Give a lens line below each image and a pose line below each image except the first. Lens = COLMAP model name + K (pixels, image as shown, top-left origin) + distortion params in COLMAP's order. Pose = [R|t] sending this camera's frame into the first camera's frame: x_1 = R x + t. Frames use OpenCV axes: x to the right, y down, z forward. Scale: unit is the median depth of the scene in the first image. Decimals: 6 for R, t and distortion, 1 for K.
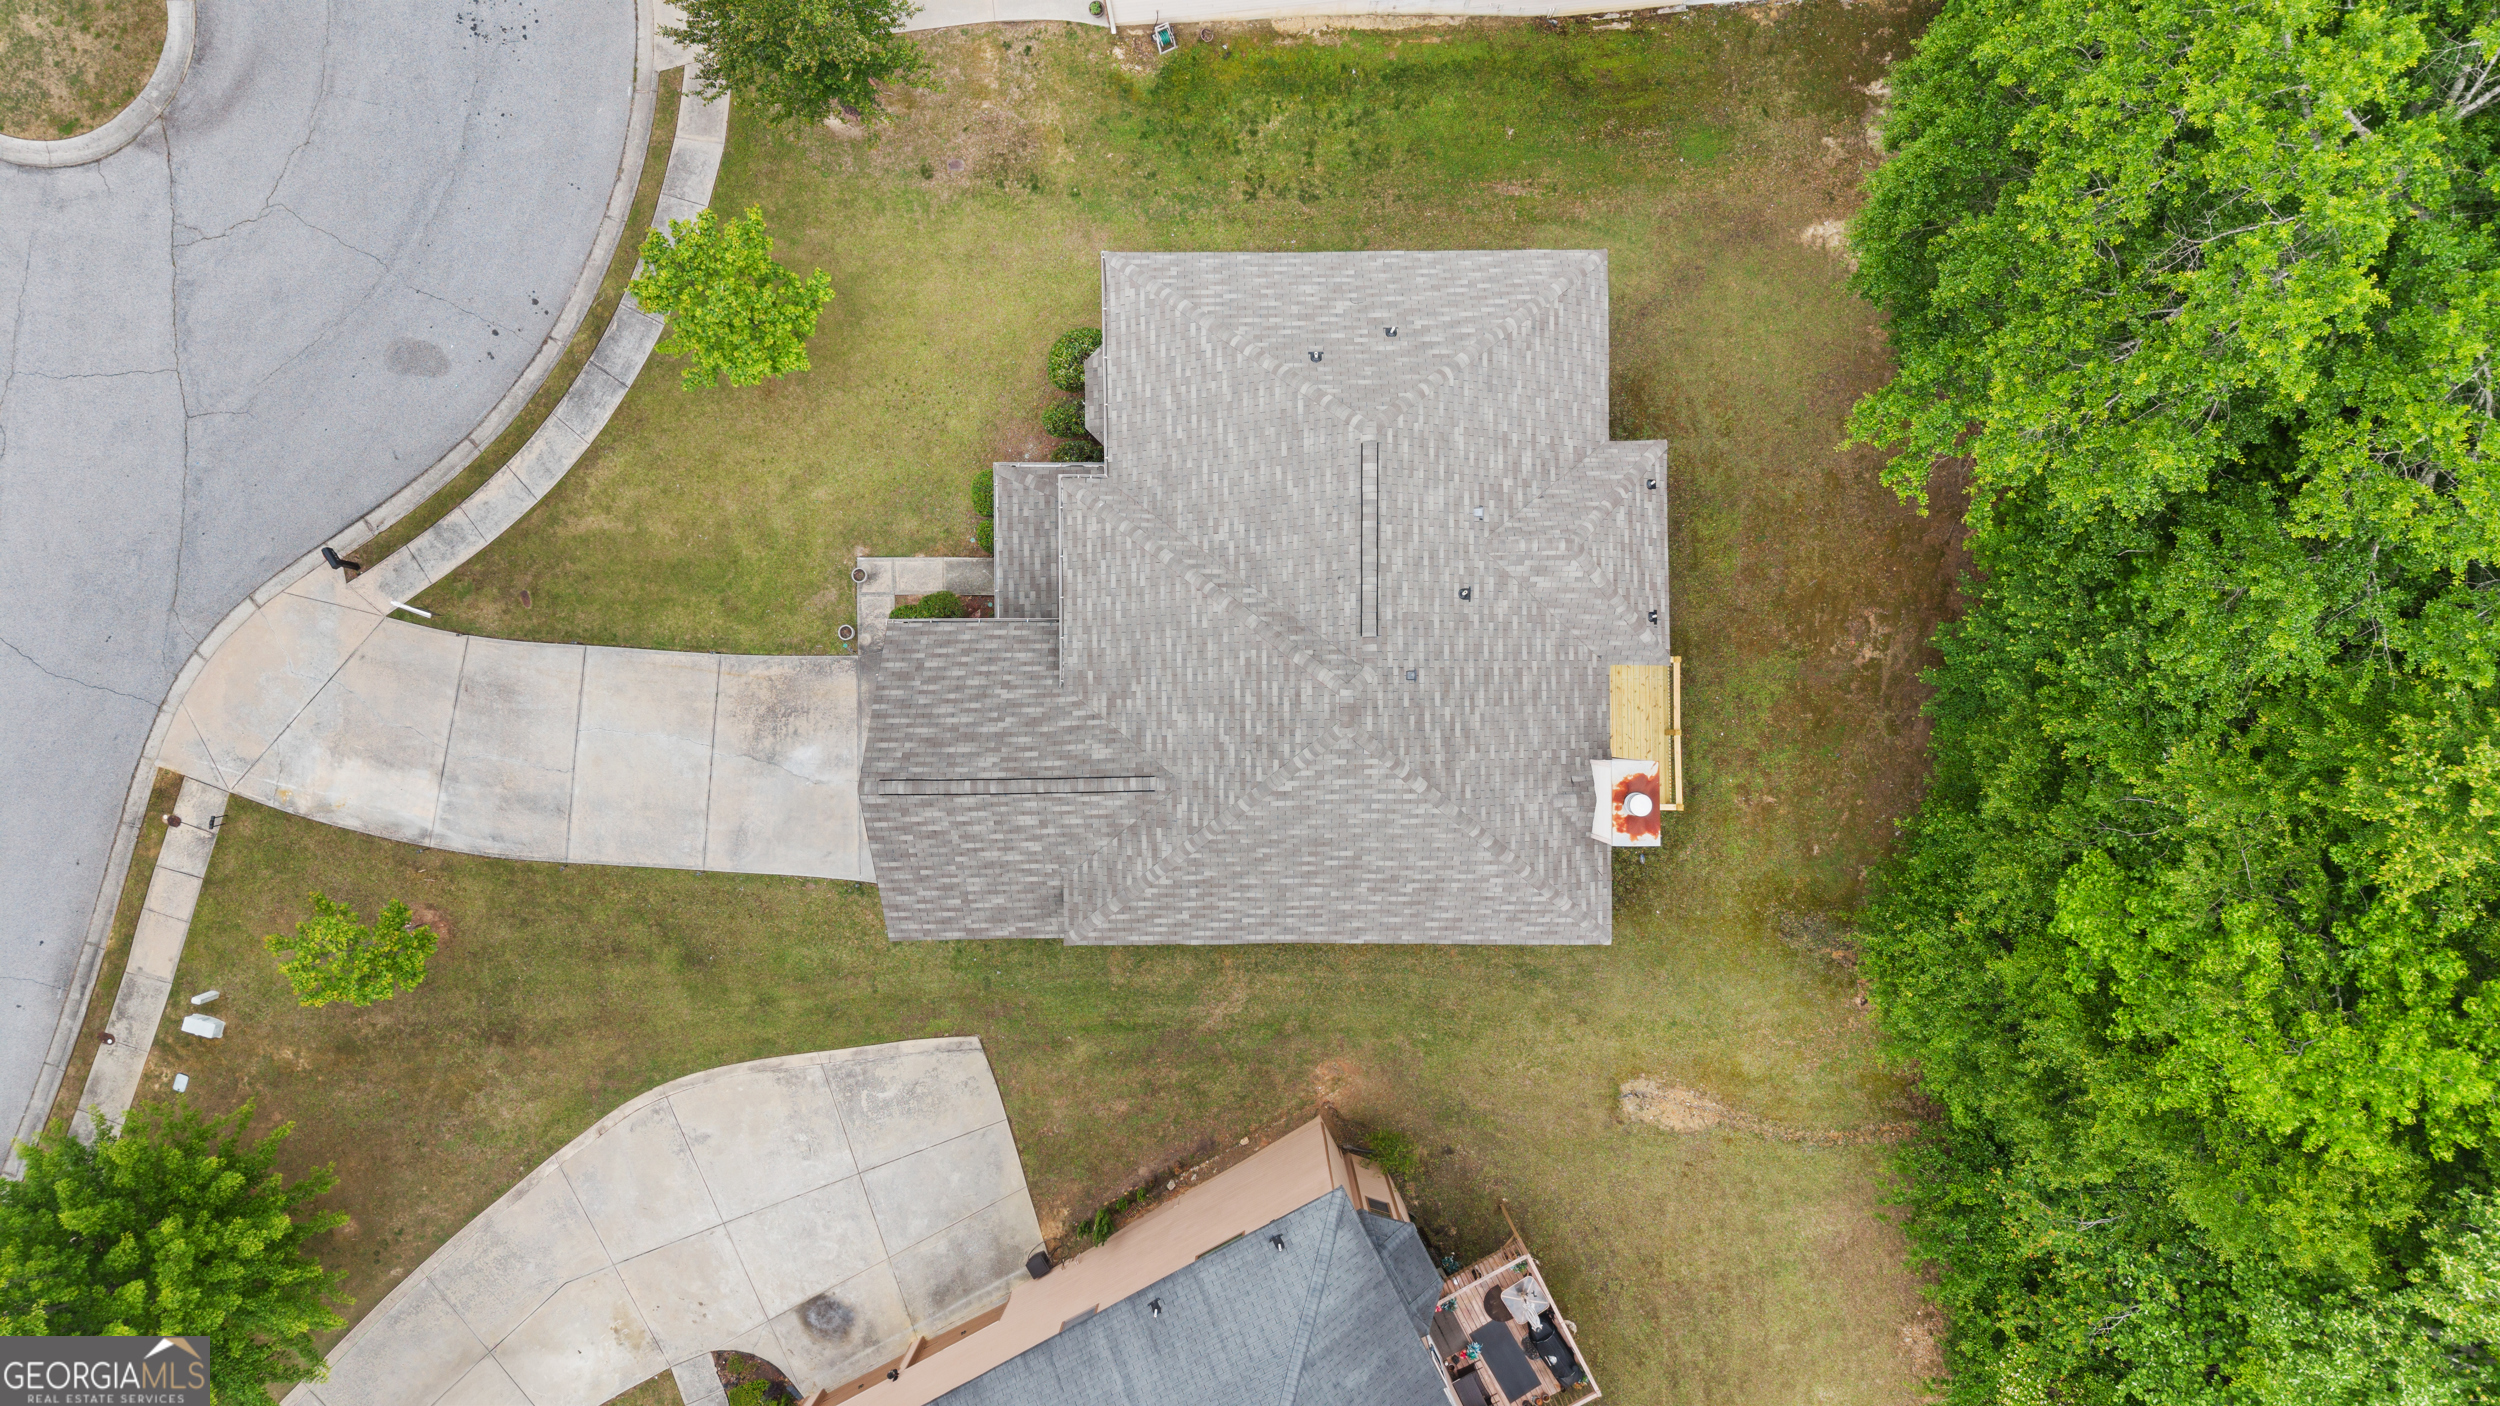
lens RADIAL K [[1662.9, 0, 1262.2], [0, 1662.9, 713.1], [0, 0, 1]] dist [0.023852, -0.028959]
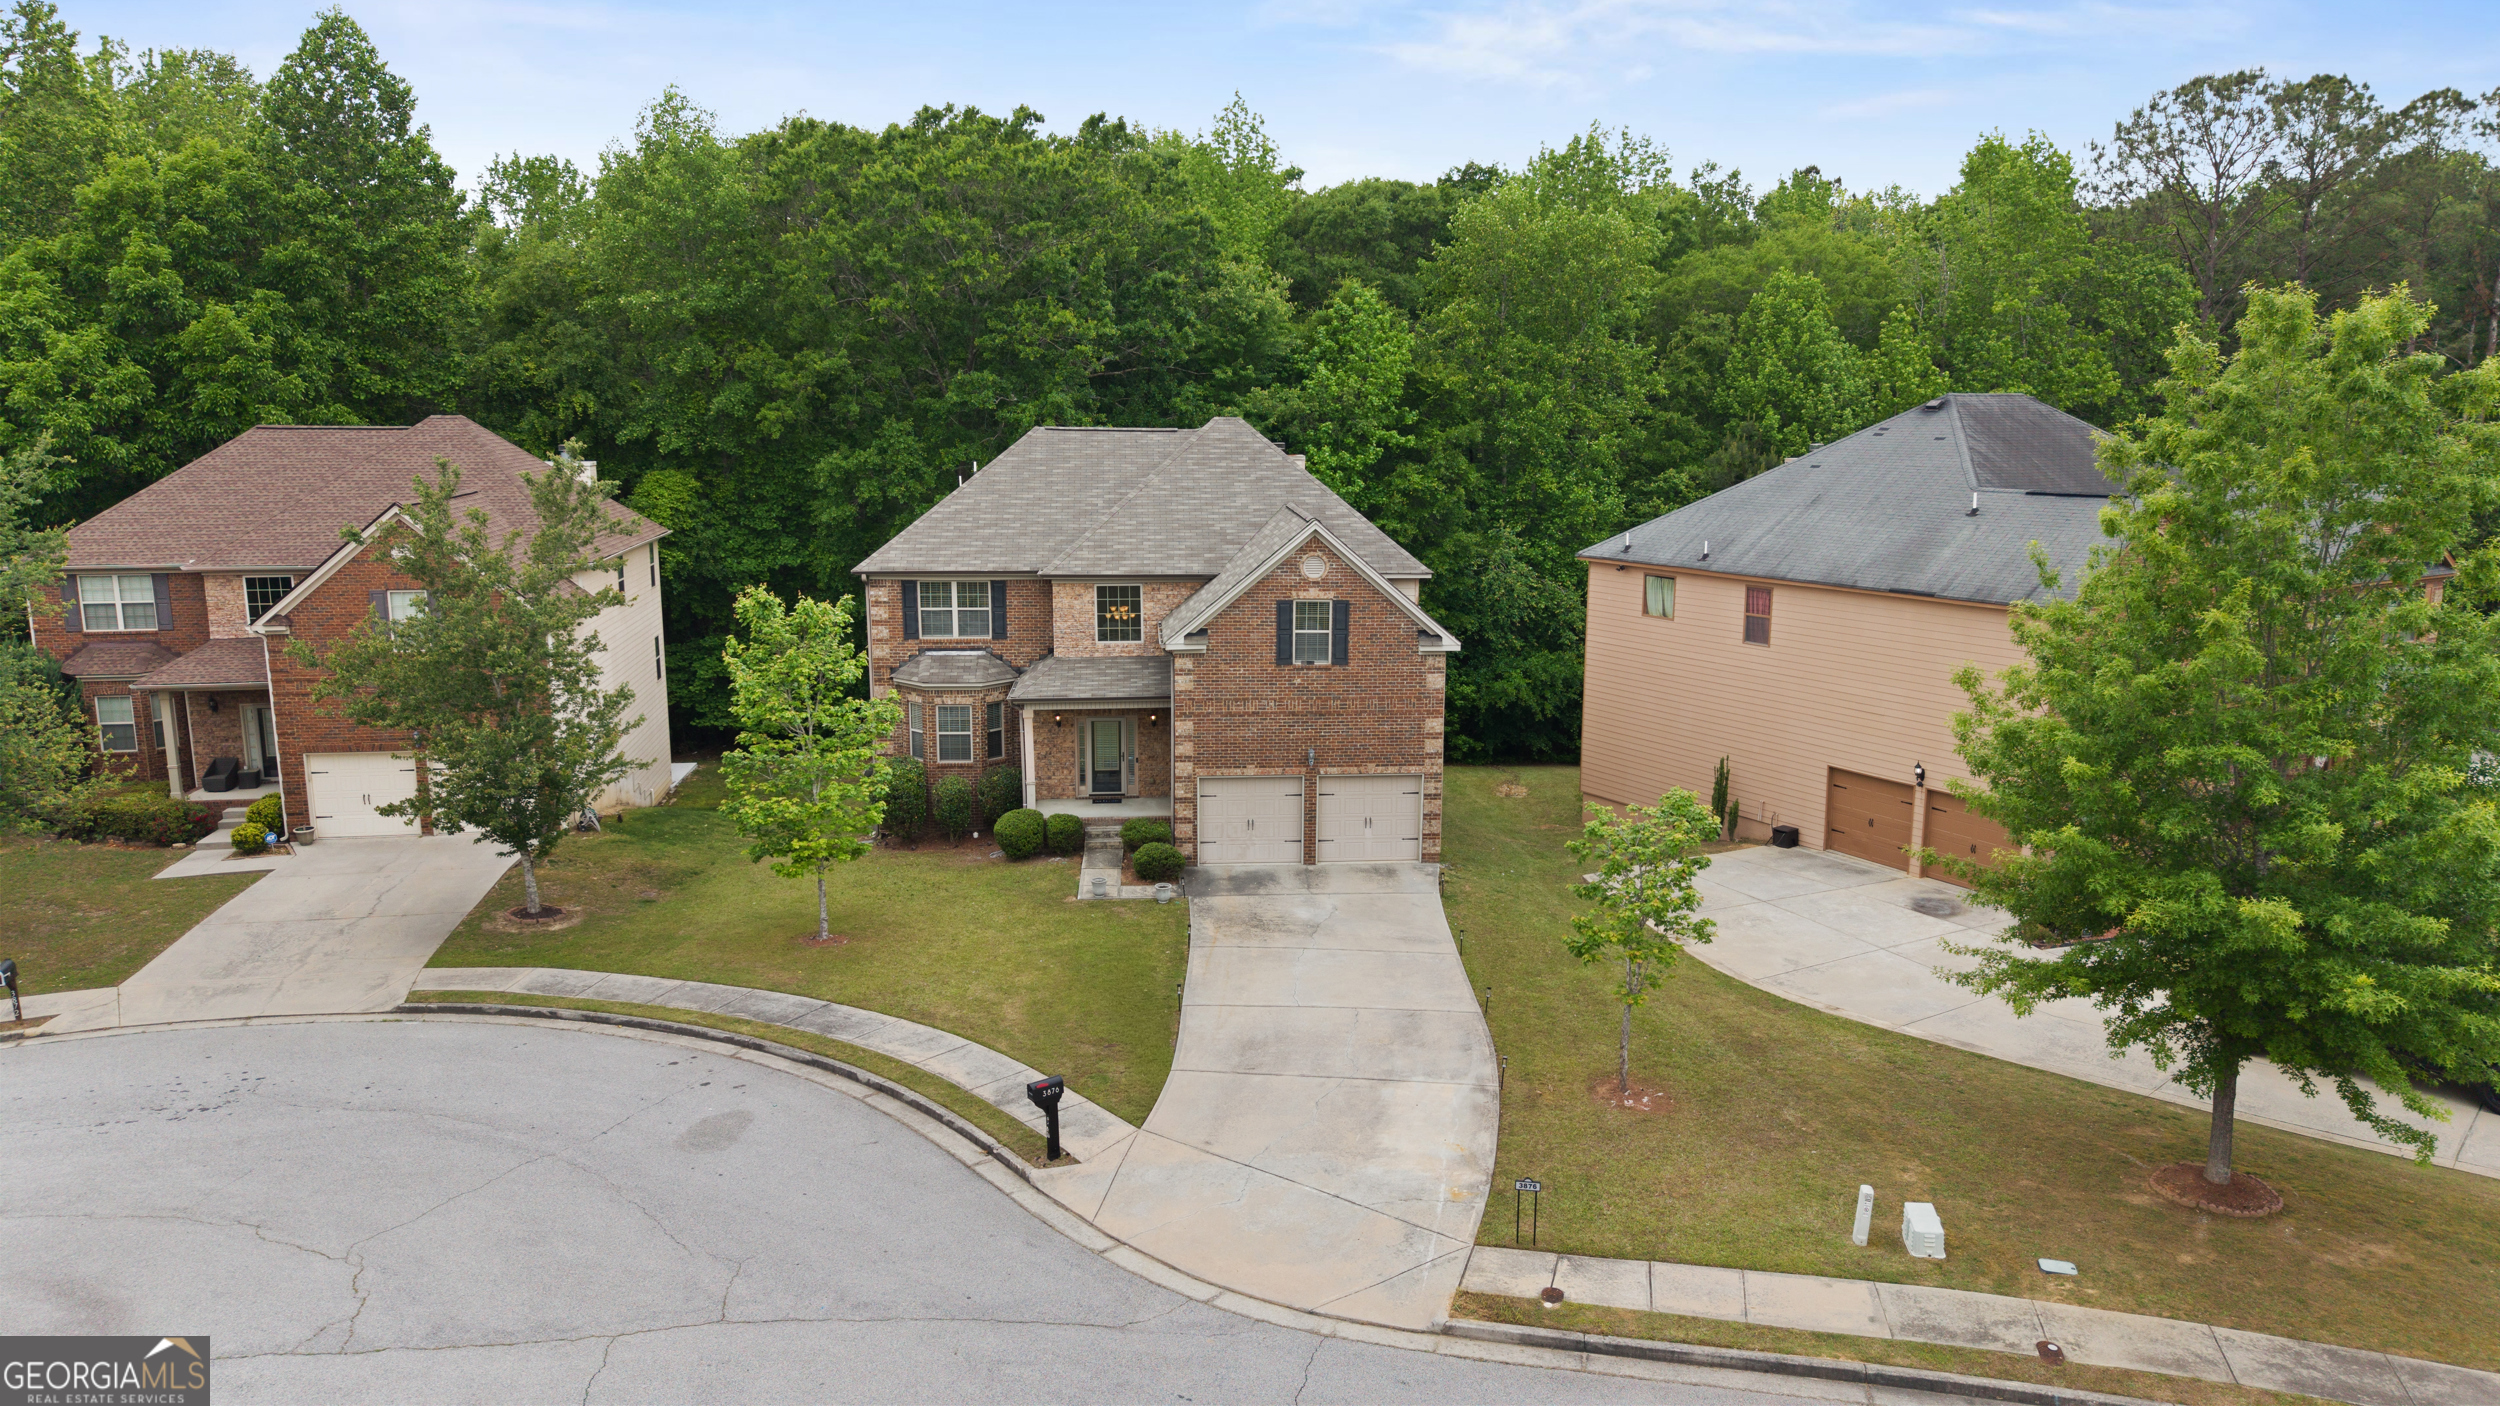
lens RADIAL K [[1662.9, 0, 1262.2], [0, 1662.9, 713.1], [0, 0, 1]] dist [0.023852, -0.028959]
pose [[-0.063996, -0.185116, 0.980631, -1.093073], [0.997949, -0.010553, 0.063134, -0.049840], [-0.001338, 0.982660, 0.185412, 0.737573]]
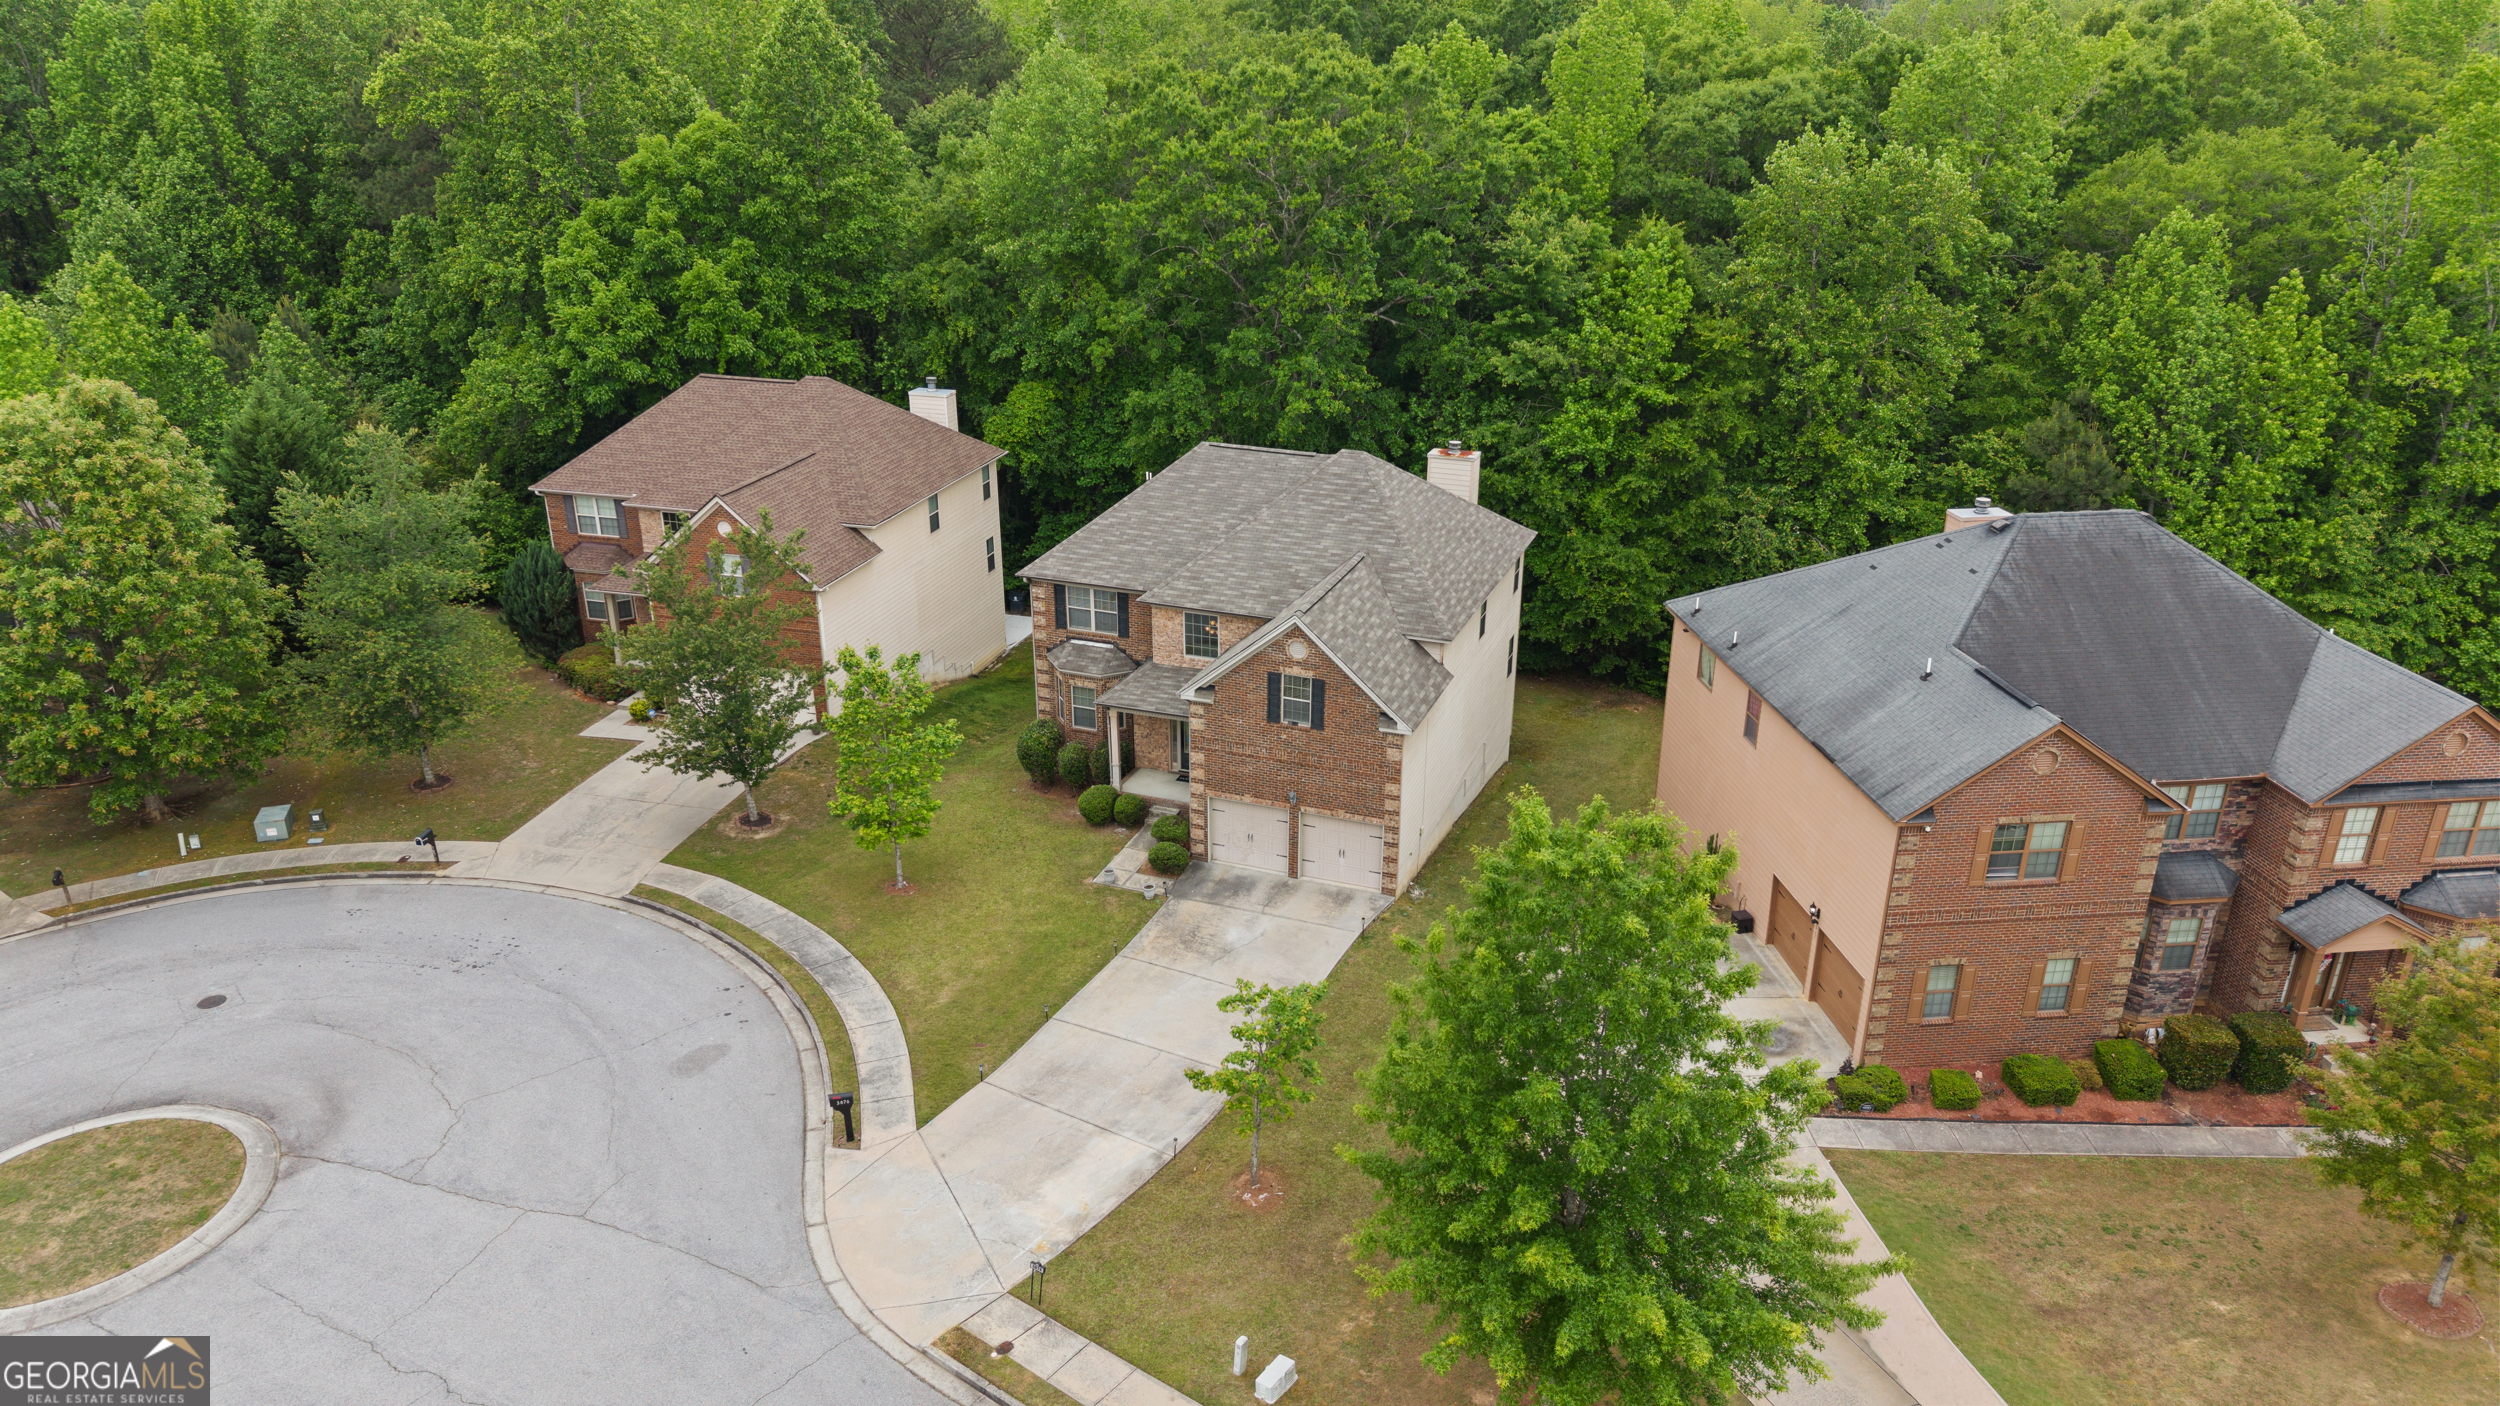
lens RADIAL K [[1660.7, 0, 1257.5], [0, 1660.7, 708.7], [0, 0, 1]] dist [0.035422, -0.046111]
pose [[0.358534, -0.356168, 0.862901, -1.149572], [0.933514, 0.139002, -0.330499, 0.376626], [-0.002232, 0.924025, 0.382325, 0.447848]]
